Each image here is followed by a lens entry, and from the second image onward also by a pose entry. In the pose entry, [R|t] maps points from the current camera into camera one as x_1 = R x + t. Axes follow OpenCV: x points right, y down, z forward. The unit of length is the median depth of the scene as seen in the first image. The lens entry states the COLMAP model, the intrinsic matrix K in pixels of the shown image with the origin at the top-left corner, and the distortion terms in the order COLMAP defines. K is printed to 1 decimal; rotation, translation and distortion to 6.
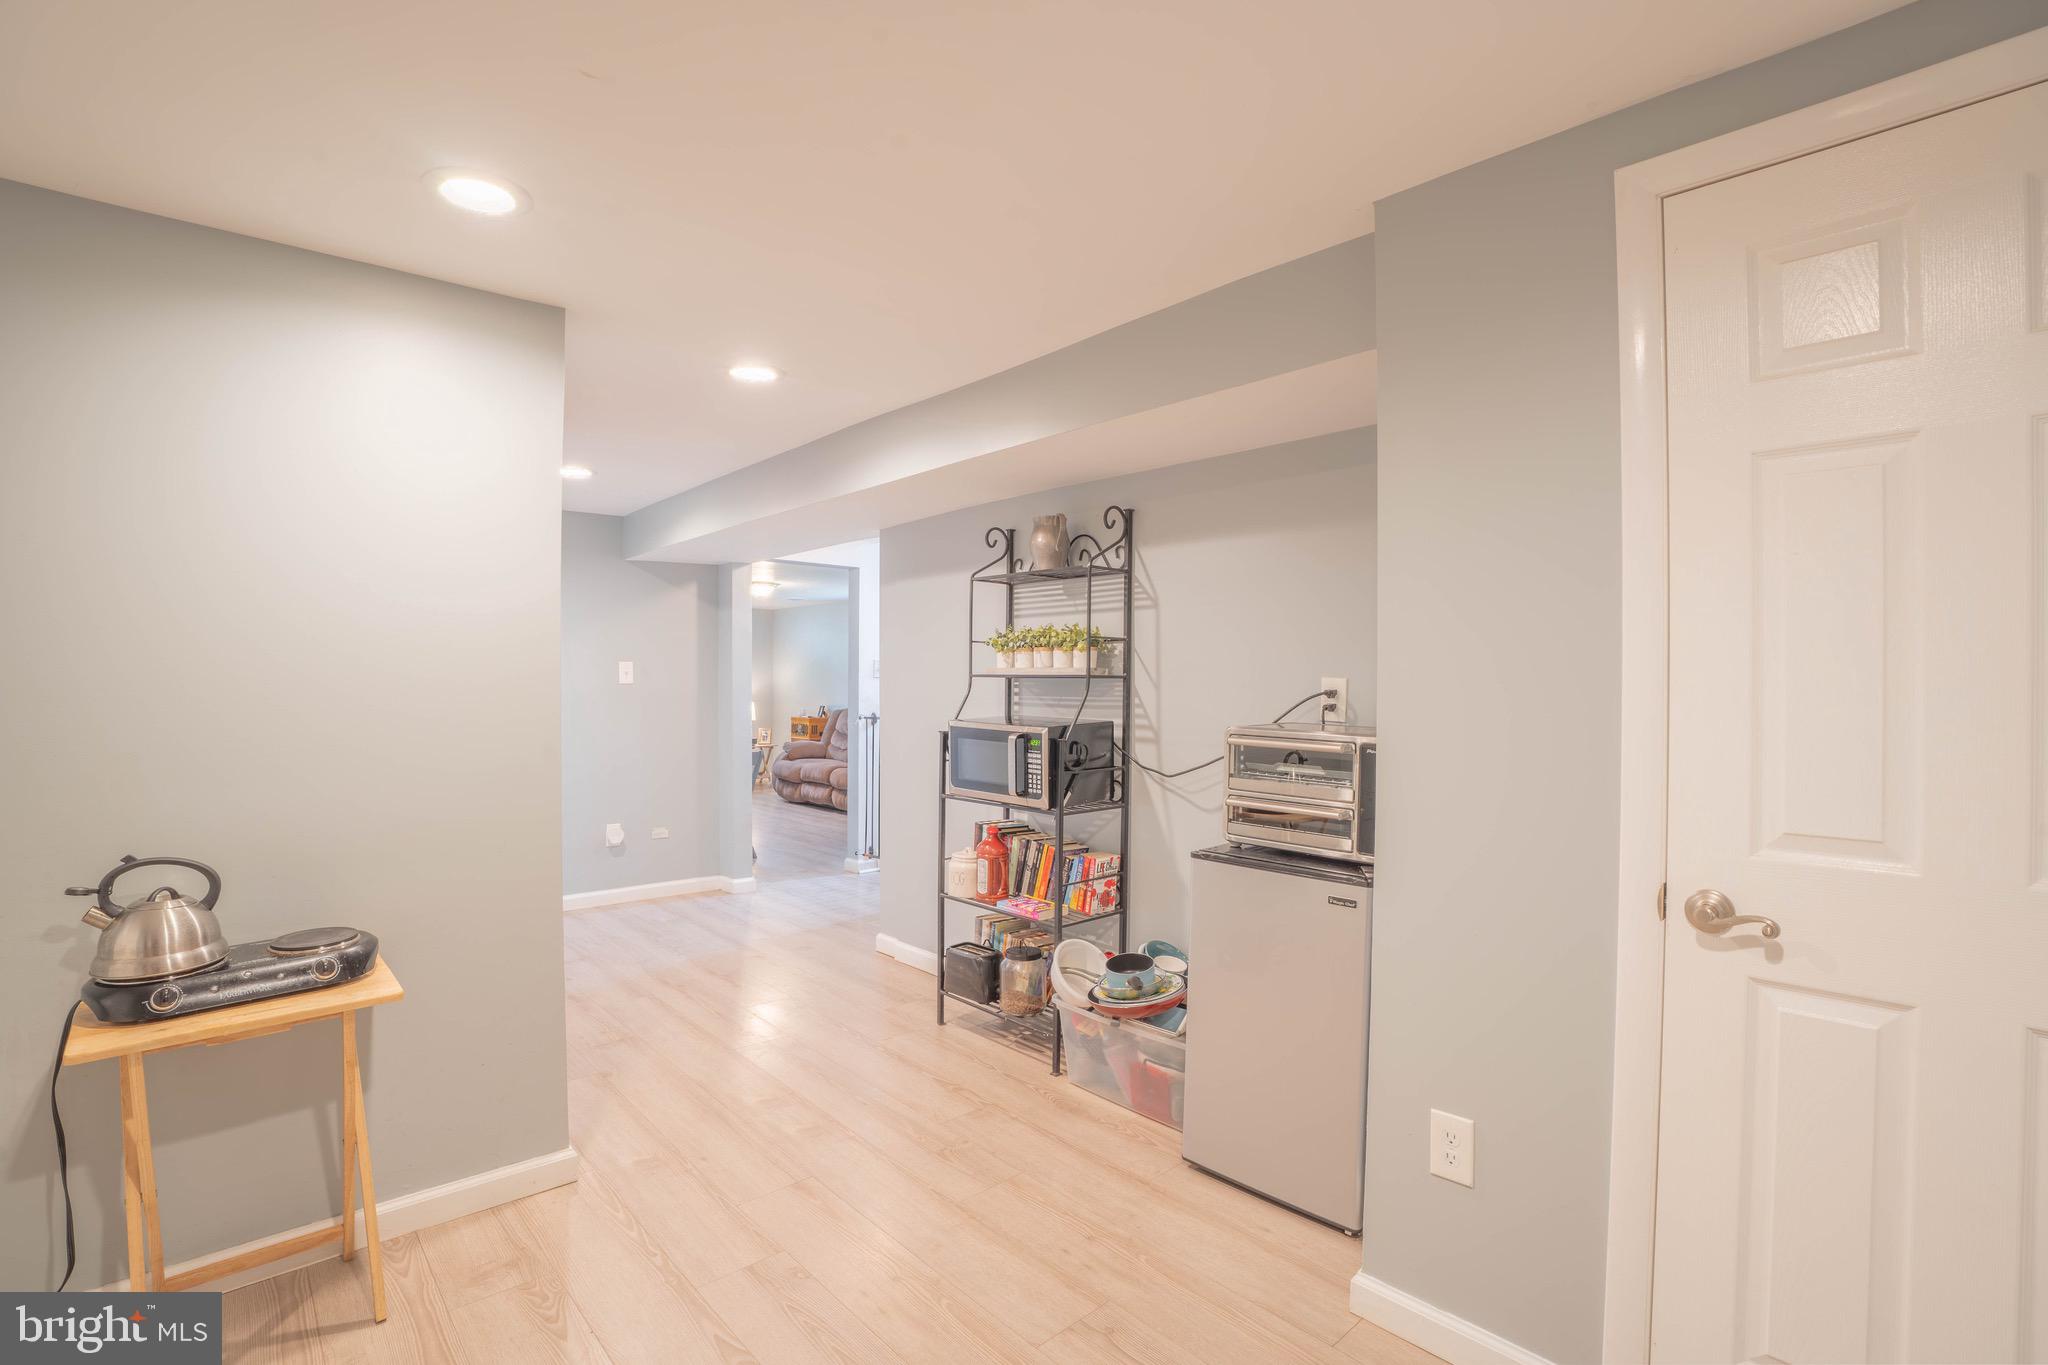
lens RADIAL K [[942.0, 0, 1026.2], [0, 942.0, 683.1], [0, 0, 1]] dist [-0.072625, 0.019033]
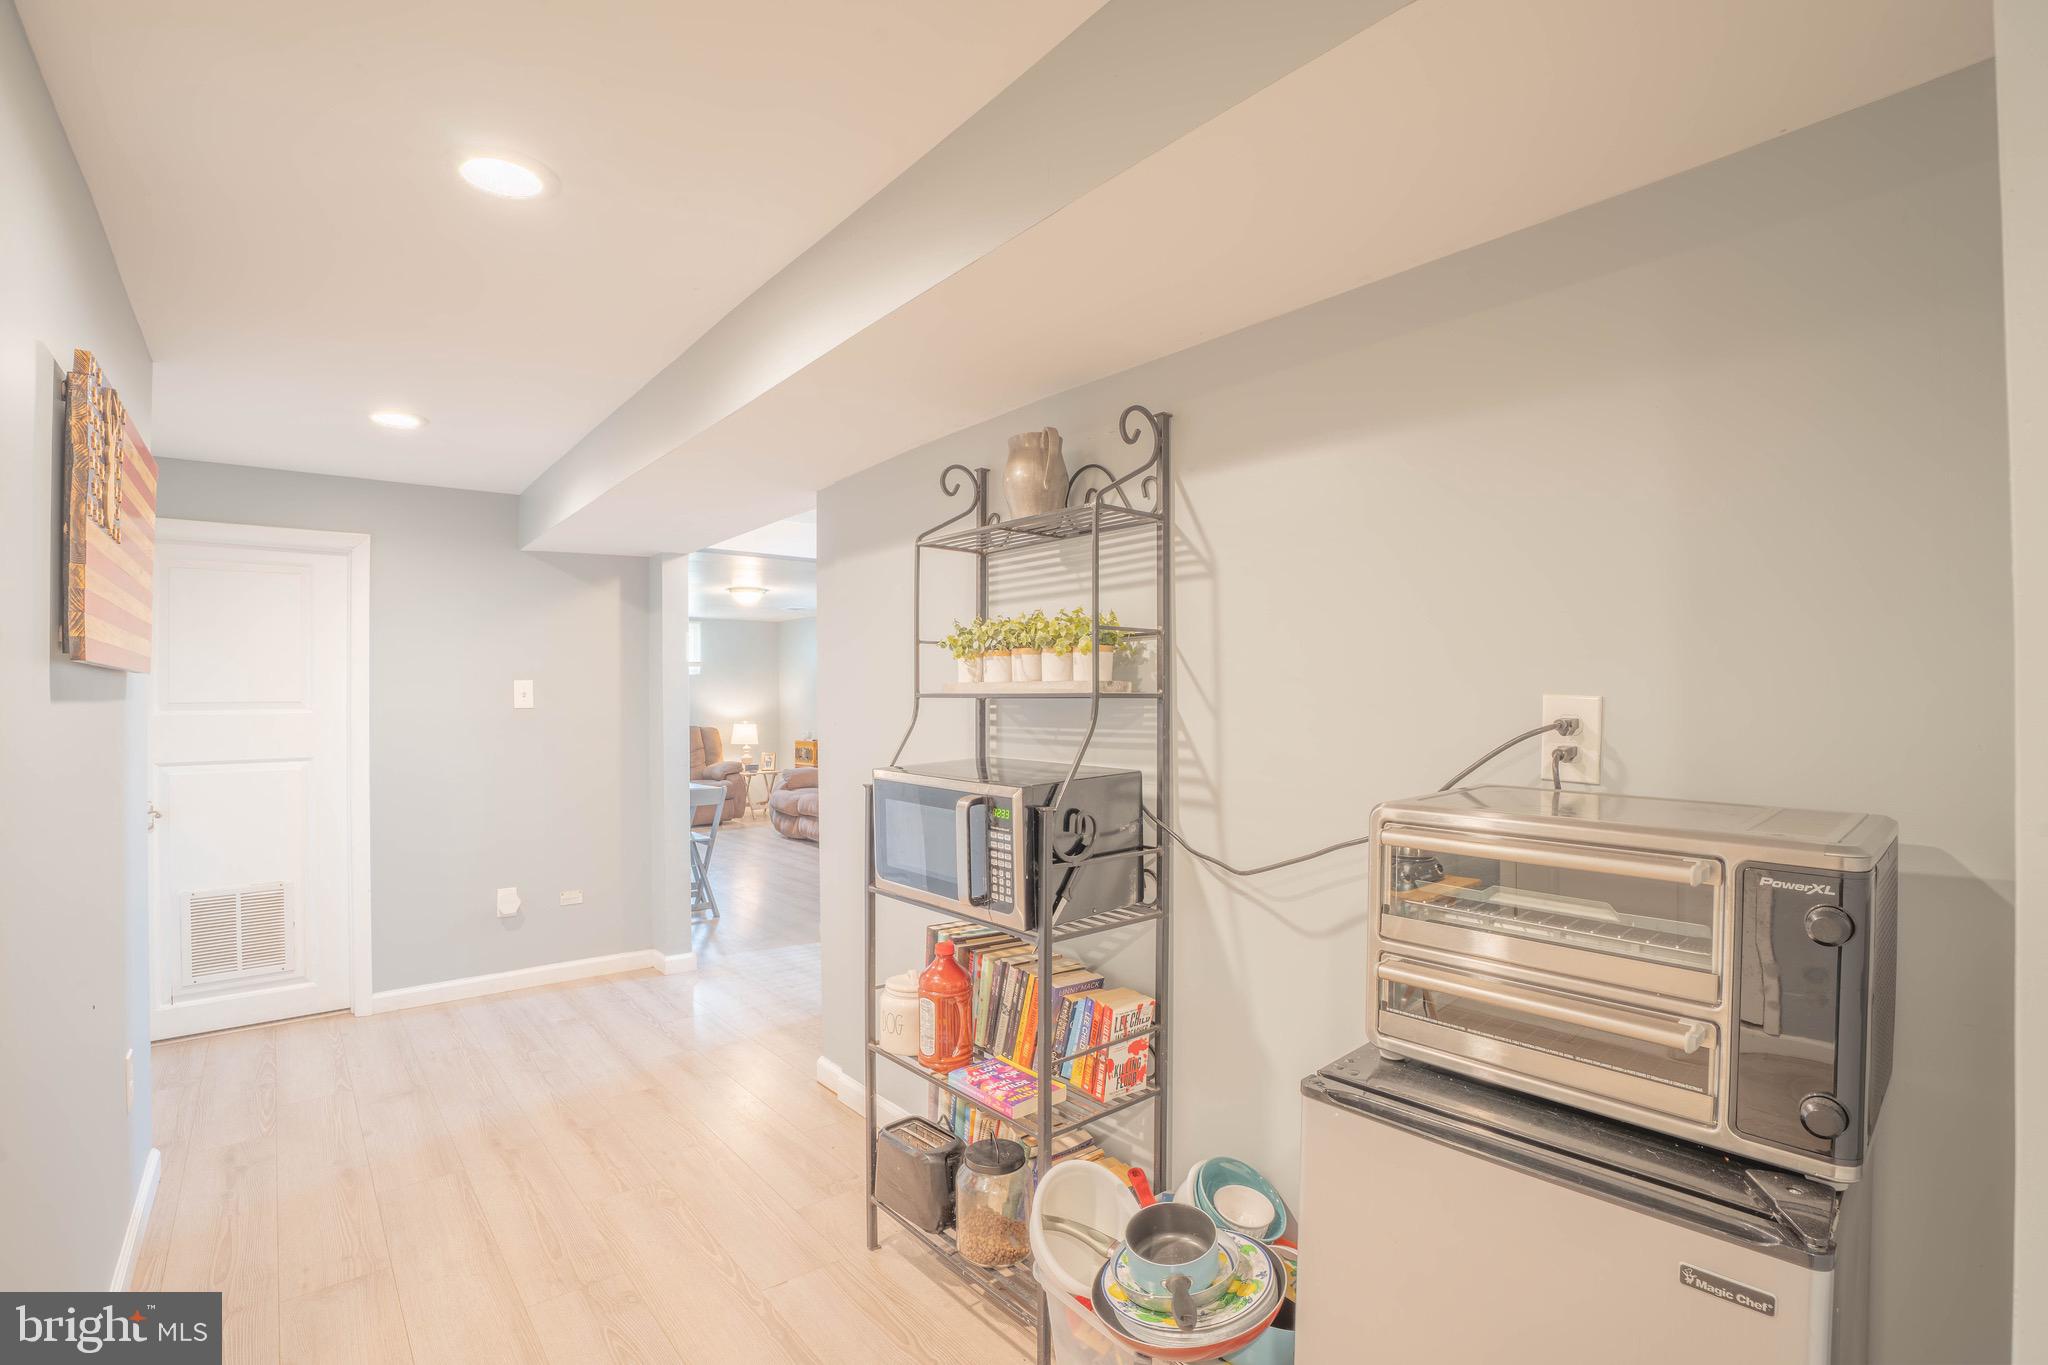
lens RADIAL K [[942.0, 0, 1026.8], [0, 942.0, 686.6], [0, 0, 1]] dist [-0.072625, 0.019033]
pose [[0.998793, -0.010535, -0.047977, 0.047648], [0.009935, 0.999870, -0.012716, -0.005372], [0.048105, 0.012224, 0.998767, 0.389776]]
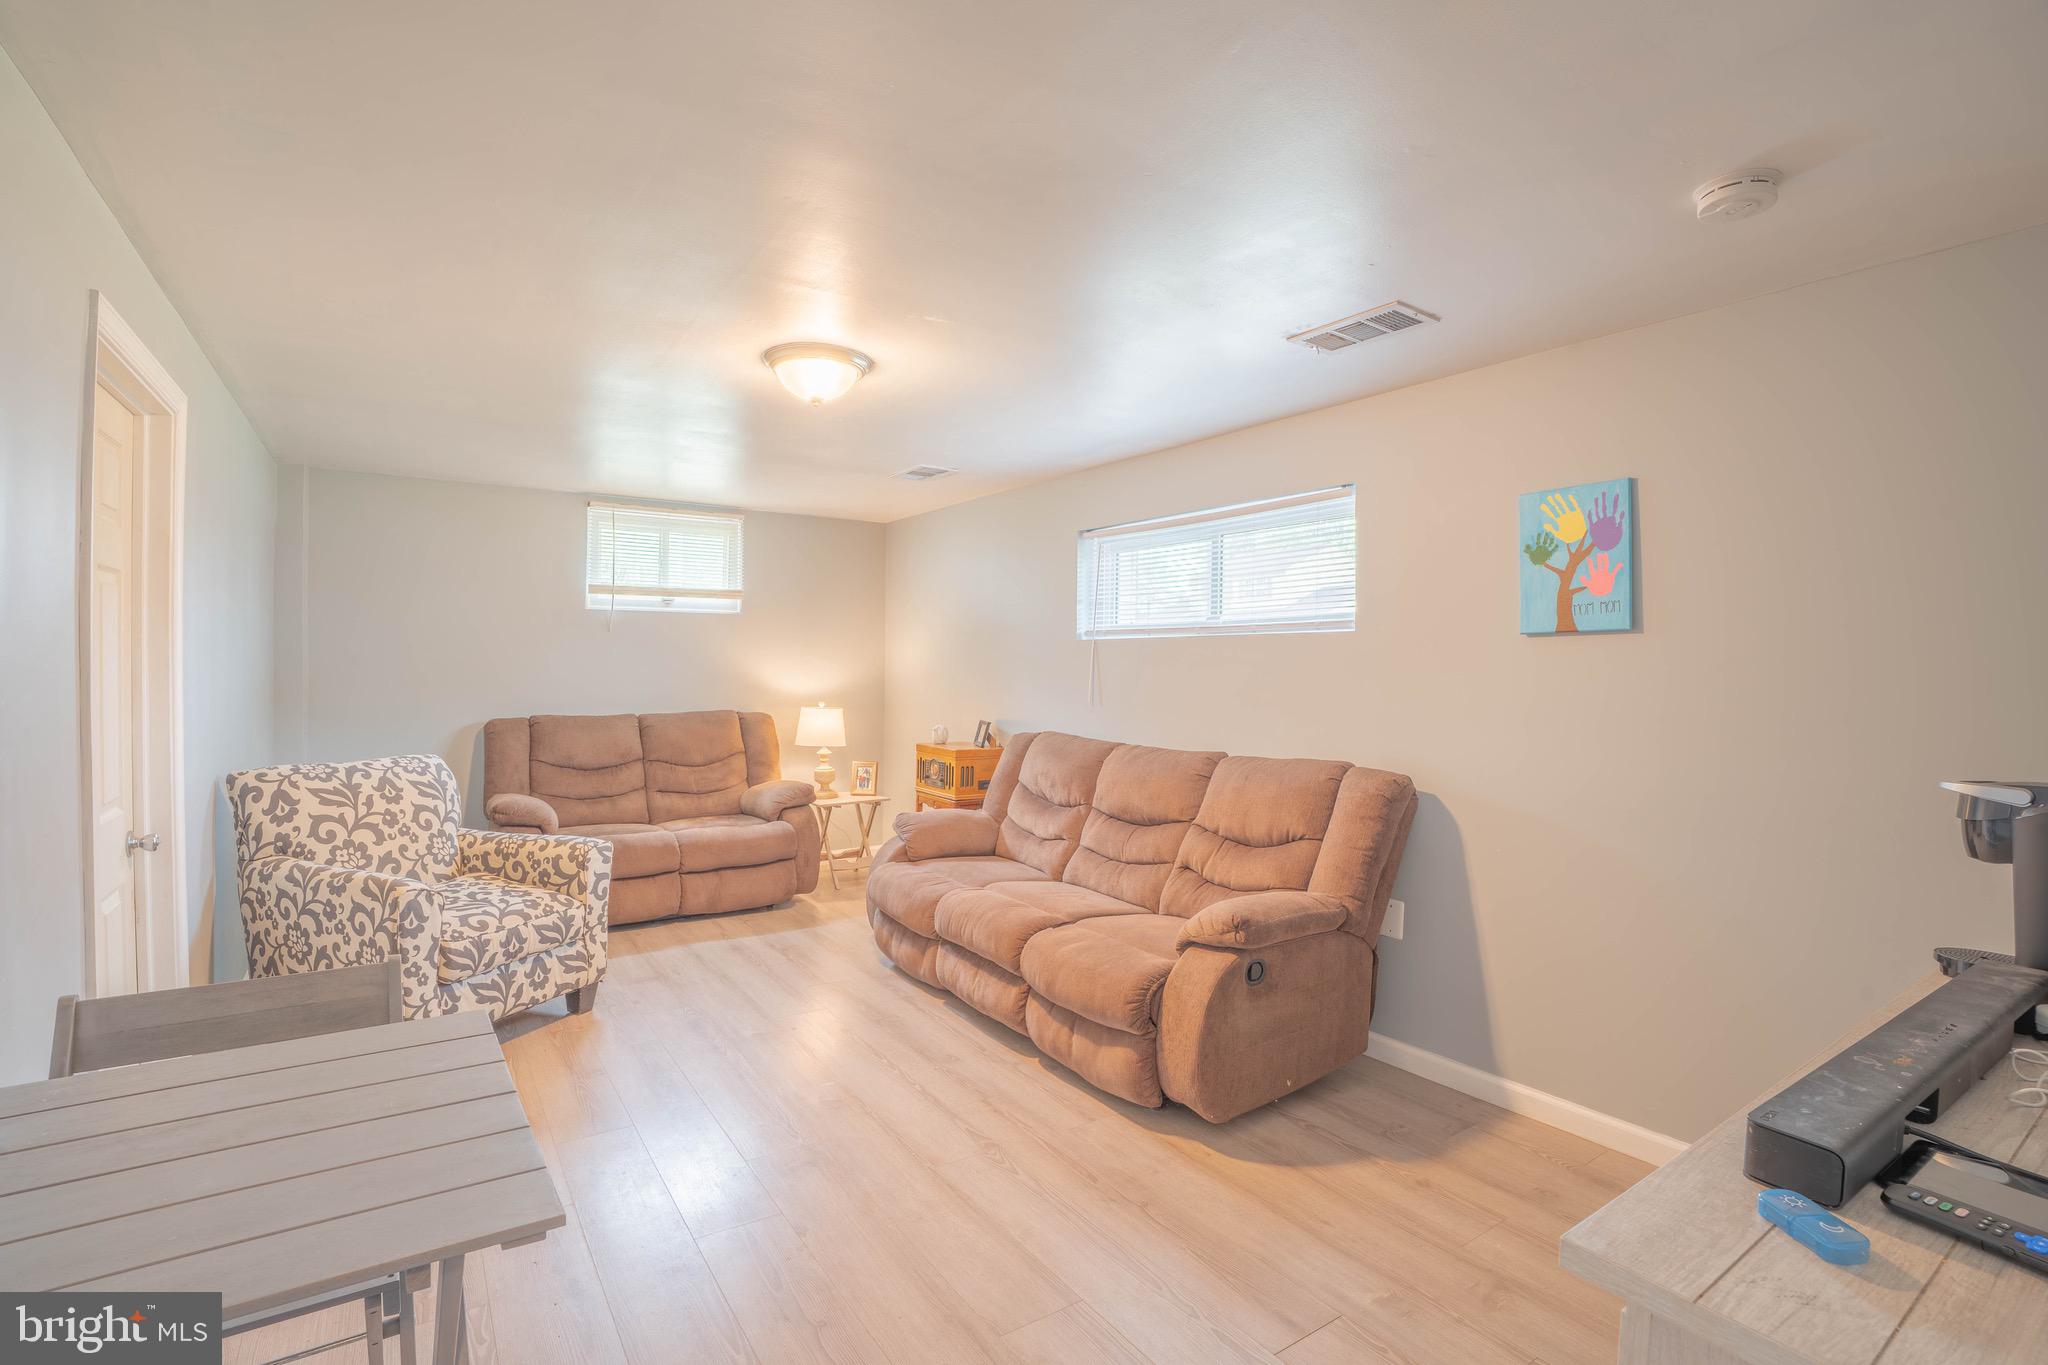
lens RADIAL K [[942.0, 0, 1018.9], [0, 942.0, 670.7], [0, 0, 1]] dist [-0.072625, 0.019033]
pose [[0.988461, 0.007509, -0.151286, -0.449429], [-0.007418, 0.999972, 0.001160, 0.000022], [0.151291, -0.000024, 0.988489, 1.881895]]
